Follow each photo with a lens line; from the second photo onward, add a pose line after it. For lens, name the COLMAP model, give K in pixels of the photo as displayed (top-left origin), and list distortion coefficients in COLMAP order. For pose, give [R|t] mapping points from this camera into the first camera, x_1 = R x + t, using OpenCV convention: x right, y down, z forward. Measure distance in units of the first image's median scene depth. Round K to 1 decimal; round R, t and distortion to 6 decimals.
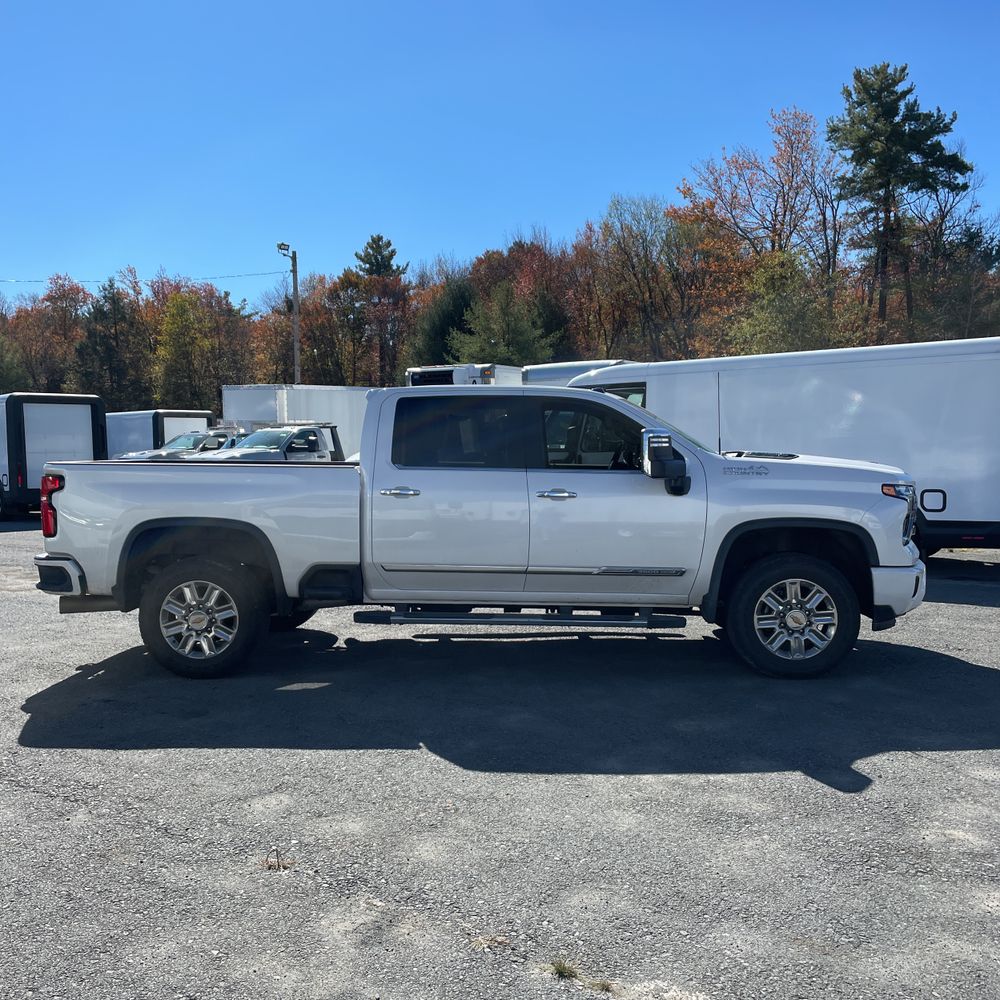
lens RADIAL K [[1002.6, 0, 500.0], [0, 1002.6, 500.0], [0, 0, 1]] dist [0.093627, -0.095089]
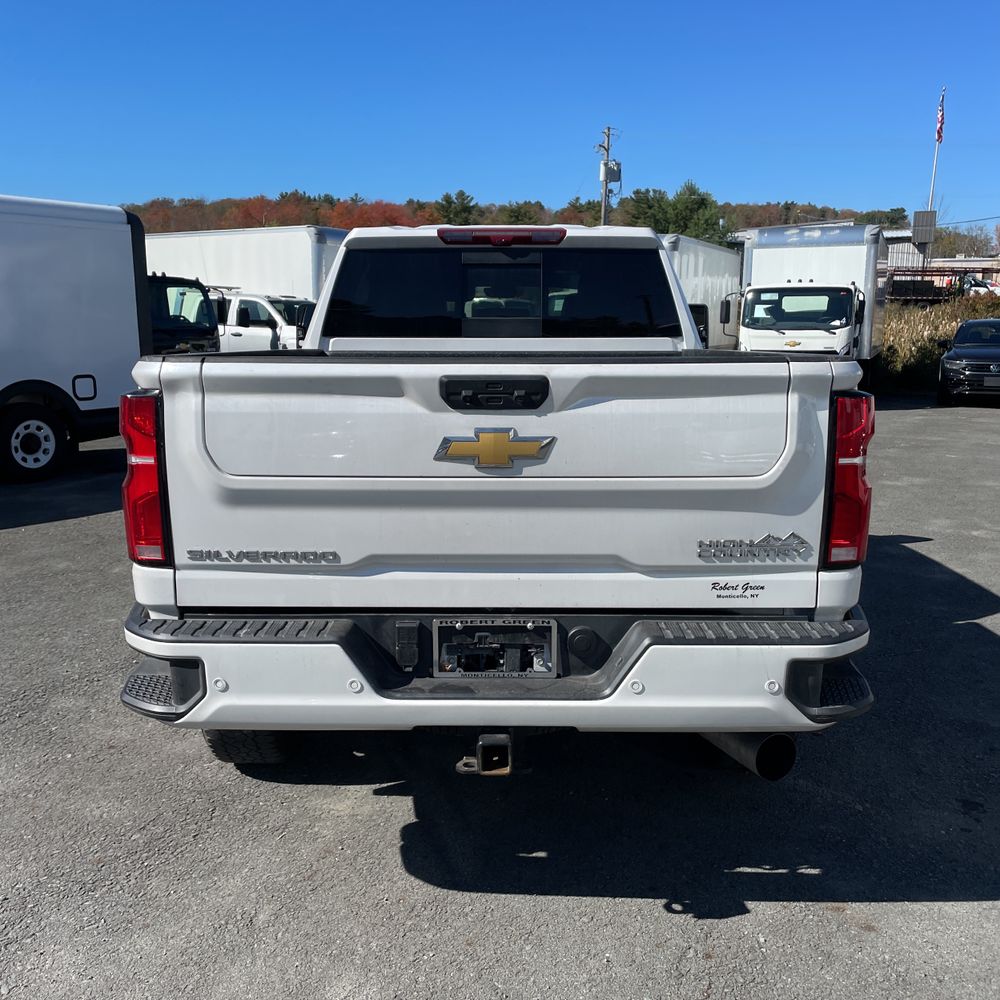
lens RADIAL K [[1002.6, 0, 500.0], [0, 1002.6, 500.0], [0, 0, 1]] dist [0.093627, -0.095089]
pose [[-0.040613, -0.164495, 0.985541, -0.179398], [0.050324, 0.984767, 0.166440, -0.011779], [-0.997907, 0.056356, -0.031716, 0.257098]]
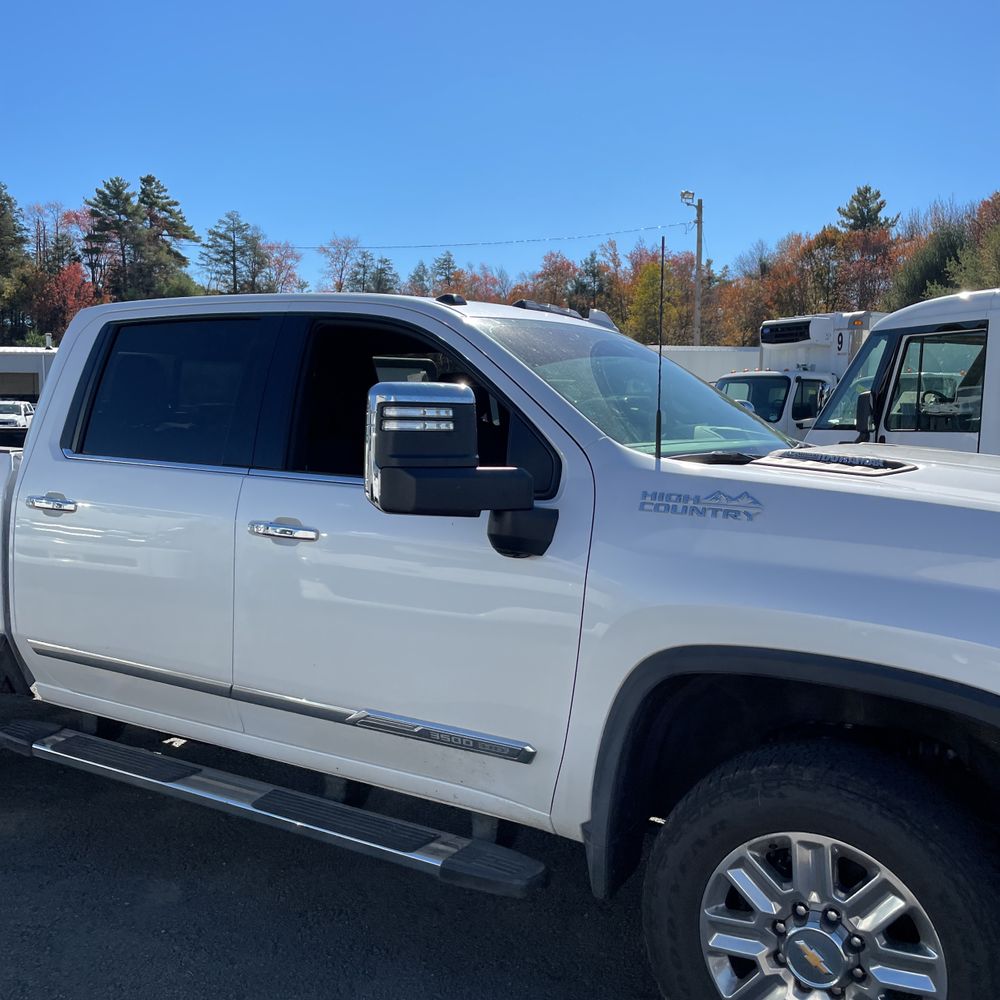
lens RADIAL K [[997.7, 0, 506.1], [0, 997.7, 488.5], [0, 0, 1]] dist [0.083249, -0.107123]
pose [[0.891124, 0.053118, -0.450640, 0.074430], [-0.044030, 0.998560, 0.030635, -0.009174], [0.451618, -0.007458, 0.892180, 0.141101]]
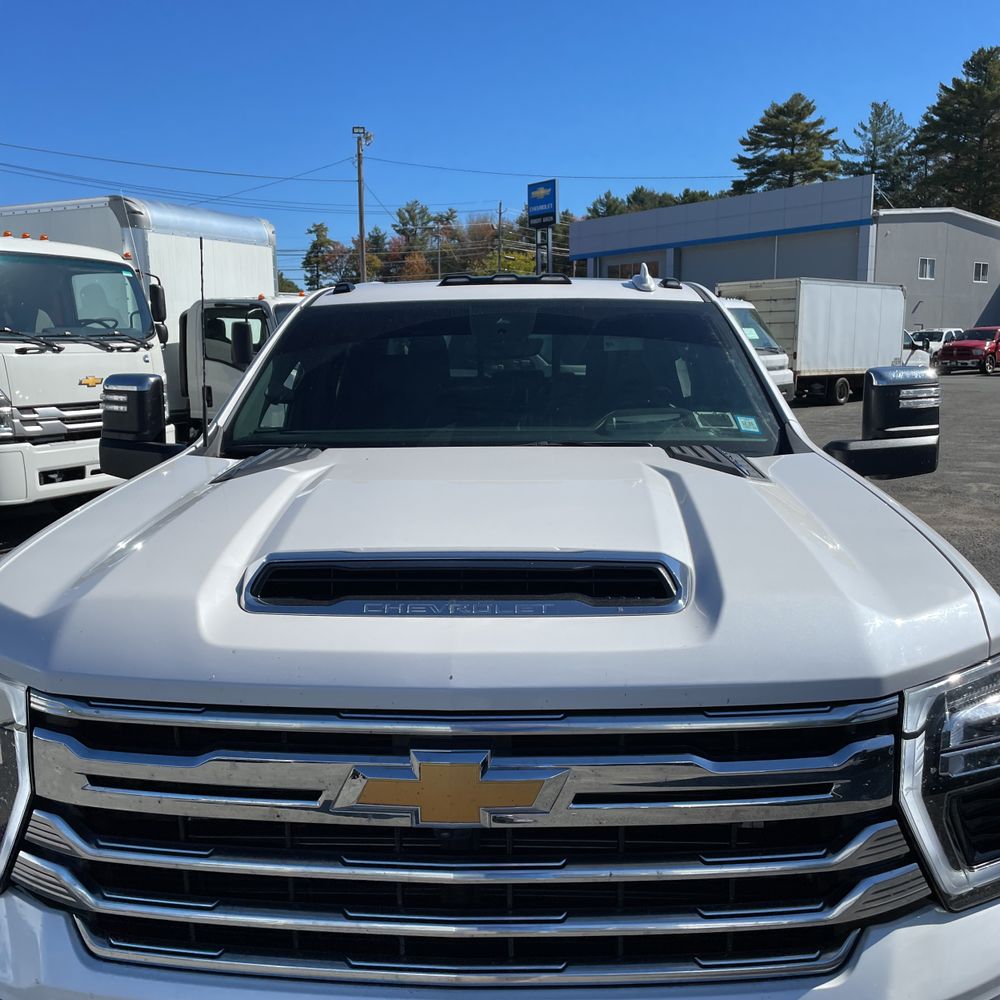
lens RADIAL K [[994.2, 0, 496.0], [0, 994.2, 516.5], [0, 0, 1]] dist [0.081344, -0.105489]
pose [[0.006175, 0.182680, -0.983153, 0.136976], [-0.039665, 0.982443, 0.182299, -0.020833], [0.999194, 0.037871, 0.013313, 0.245945]]
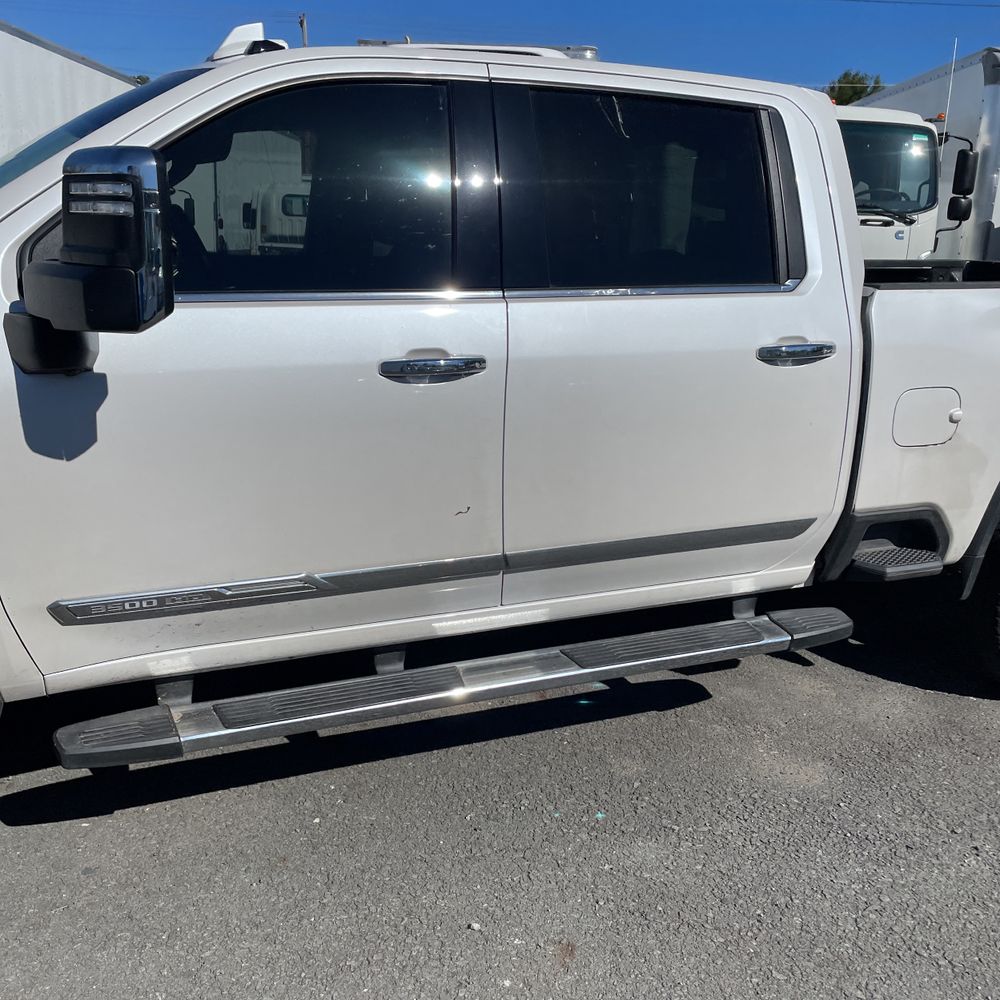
lens RADIAL K [[987.8, 0, 507.5], [0, 987.8, 498.0], [0, 0, 1]] dist [0.119868, -0.161065]
pose [[-0.902582, 0.086255, -0.421788, 0.043380], [-0.053285, 0.949809, 0.308259, -0.018659], [0.427207, 0.300704, -0.852684, 0.351261]]
